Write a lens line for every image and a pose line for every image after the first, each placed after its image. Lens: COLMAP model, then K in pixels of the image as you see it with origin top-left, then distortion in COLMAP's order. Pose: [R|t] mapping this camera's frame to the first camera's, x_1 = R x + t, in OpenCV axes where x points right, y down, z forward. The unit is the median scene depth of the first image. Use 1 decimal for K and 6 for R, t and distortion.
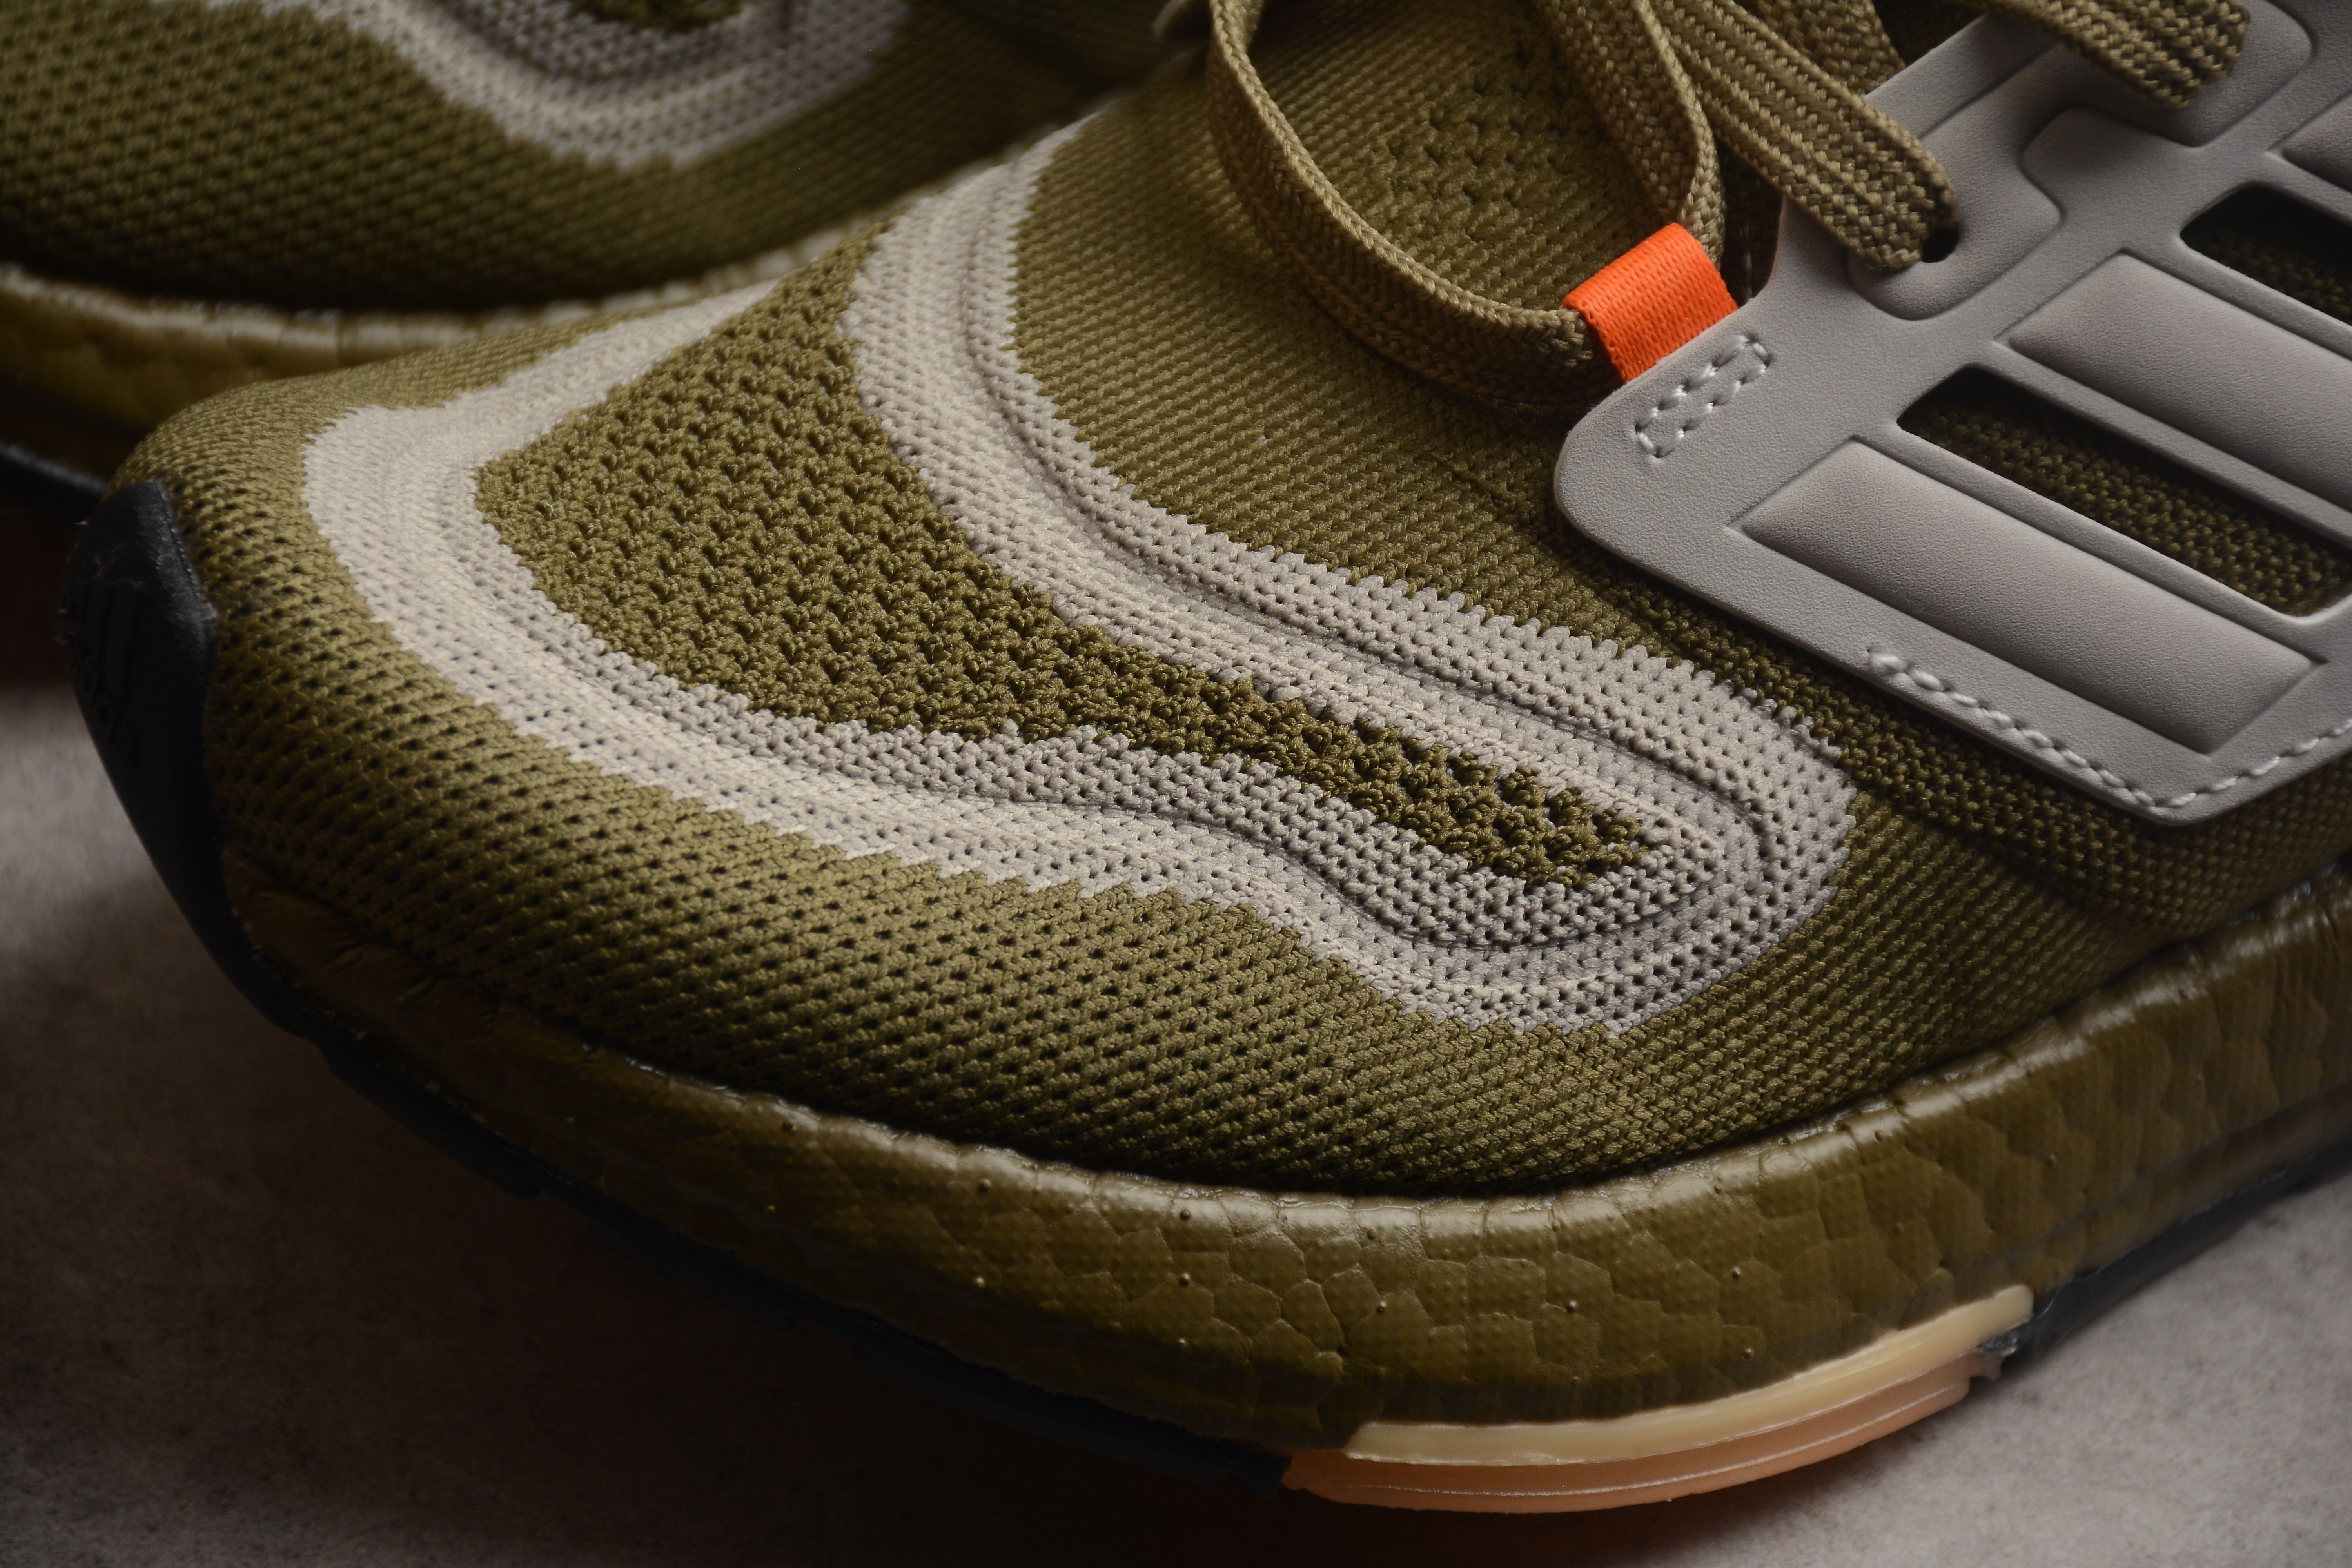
lens RADIAL K [[12362.6, 0, 1176.0], [0, 12362.6, 784.0], [0, 0, 1]] dist [1.830780, 2.518017]
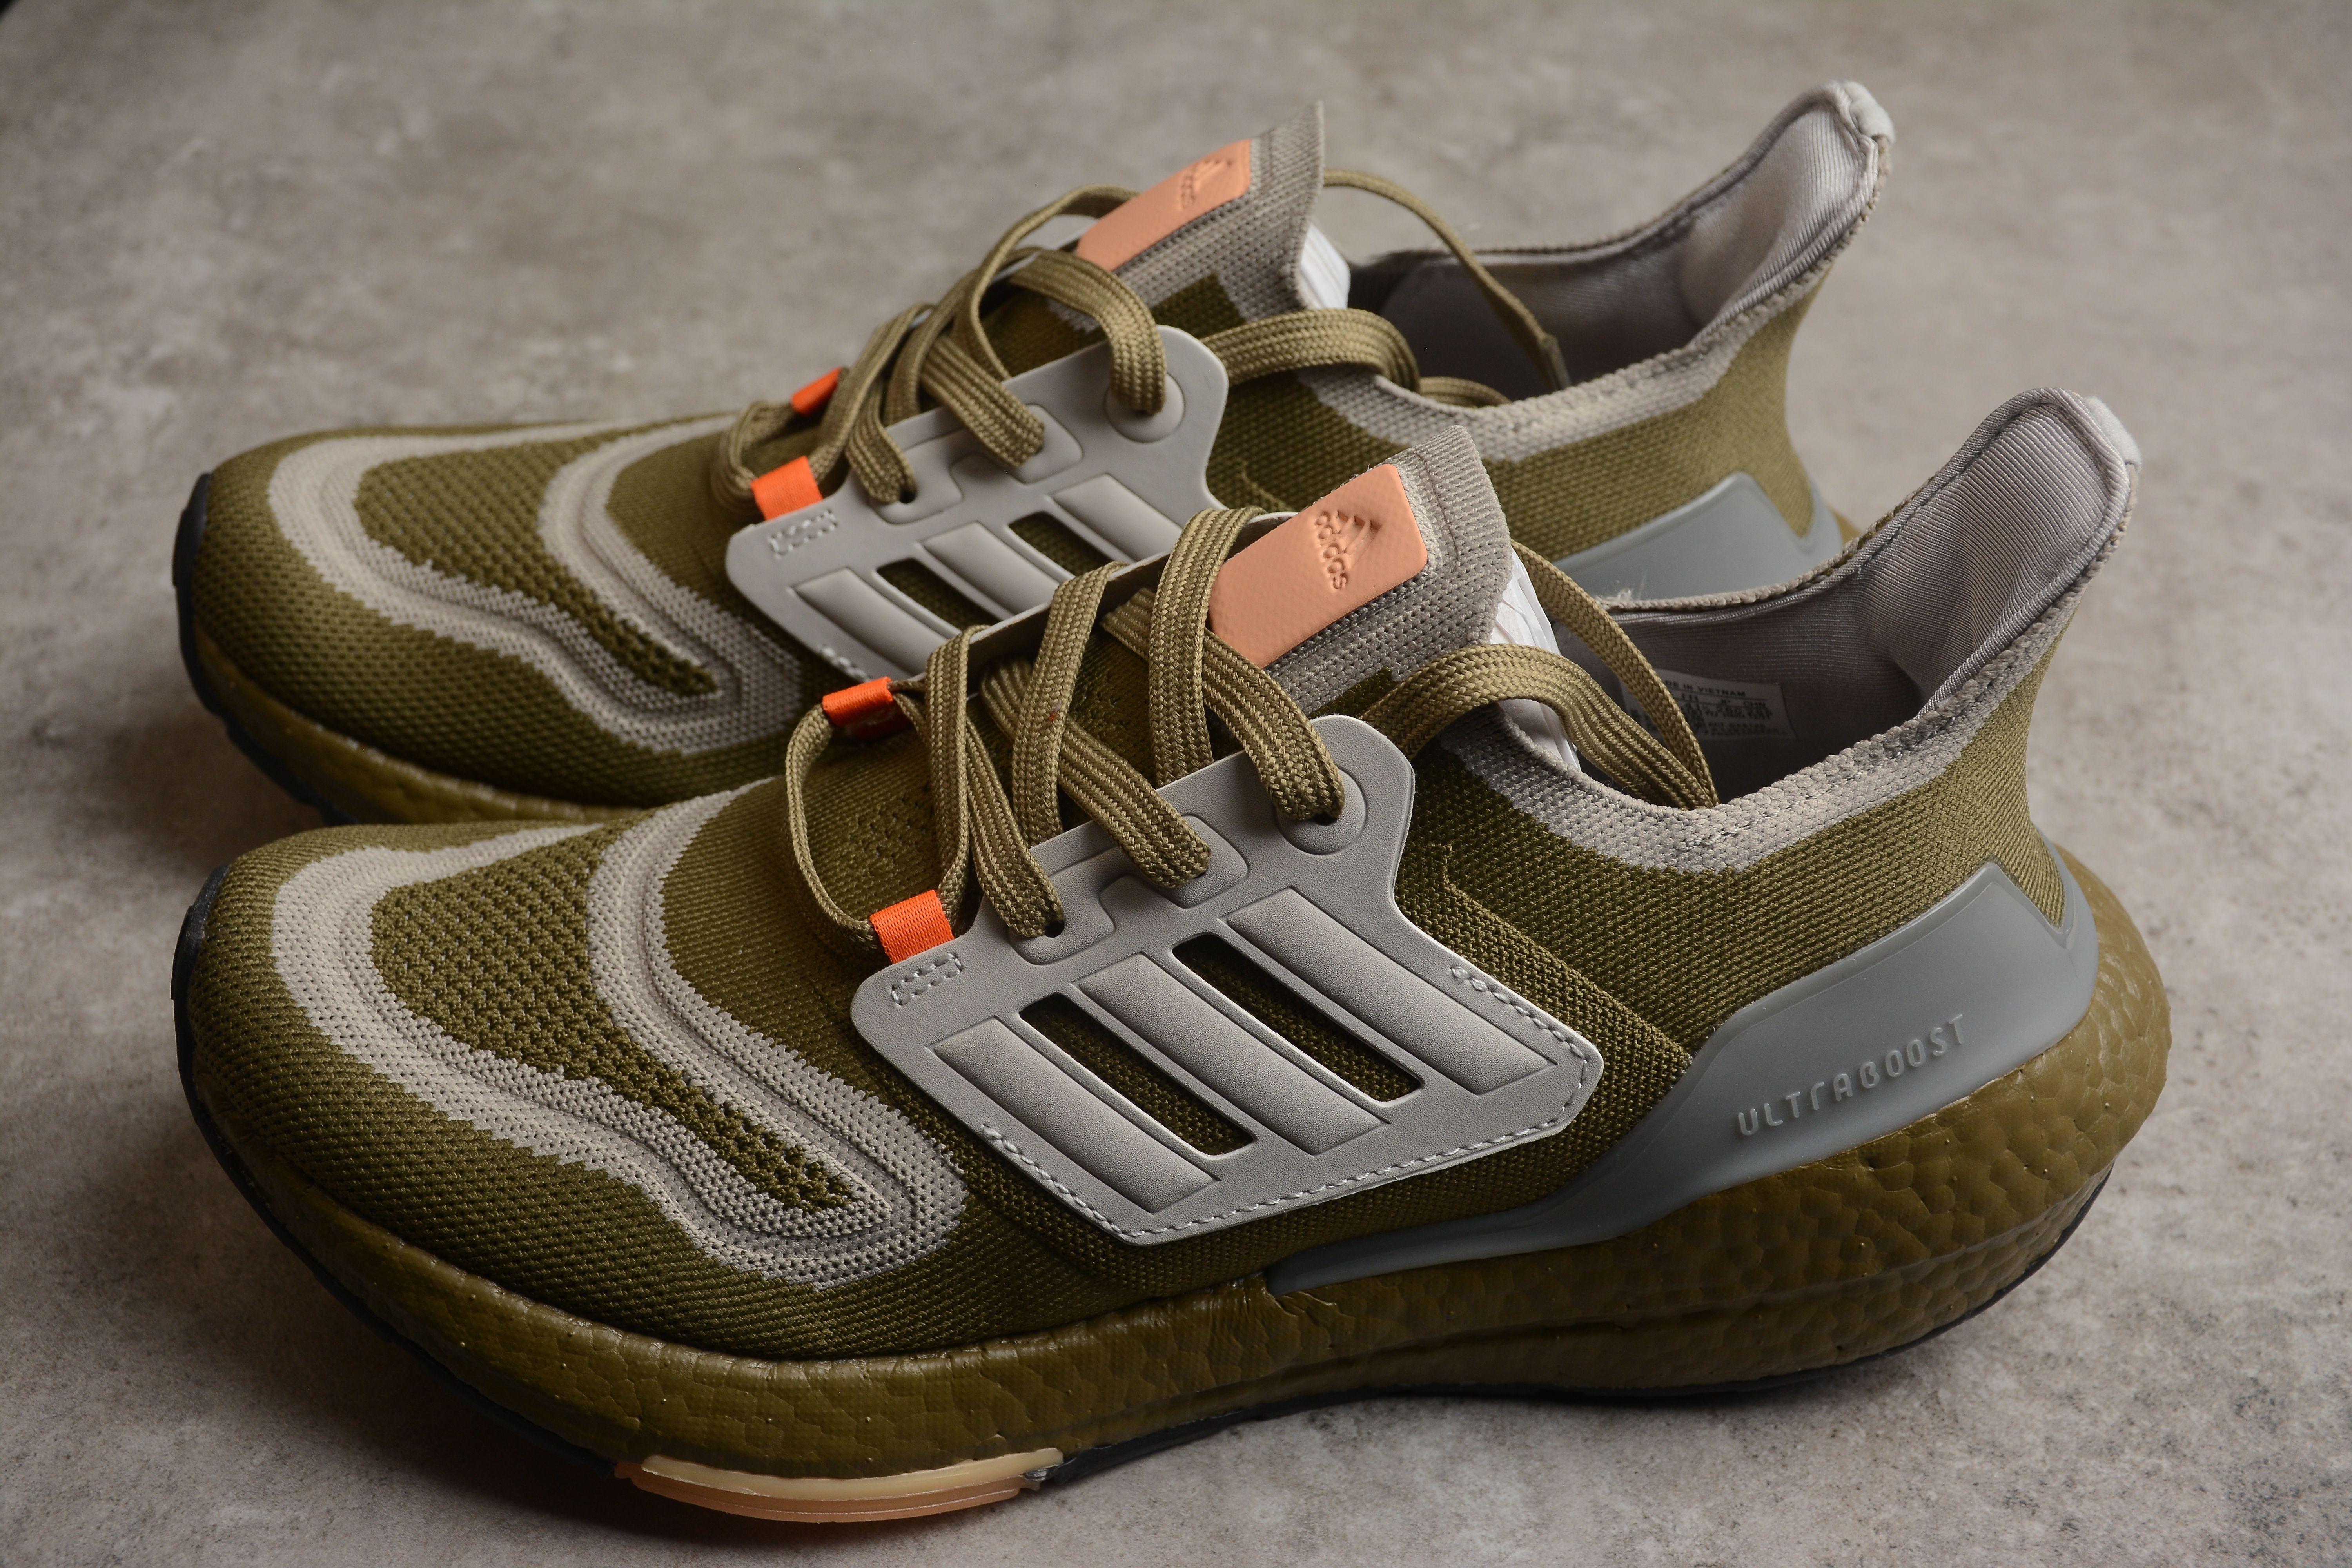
lens RADIAL K [[3430.6, 0, 1176.0], [0, 3430.6, 784.0], [0, 0, 1]] dist [0.187584, 0.028705]
pose [[0.925354, 0.195676, -0.324701, 0.248614], [-0.194800, 0.980199, 0.035547, -0.088306], [0.325228, 0.030358, 0.945148, 0.499574]]
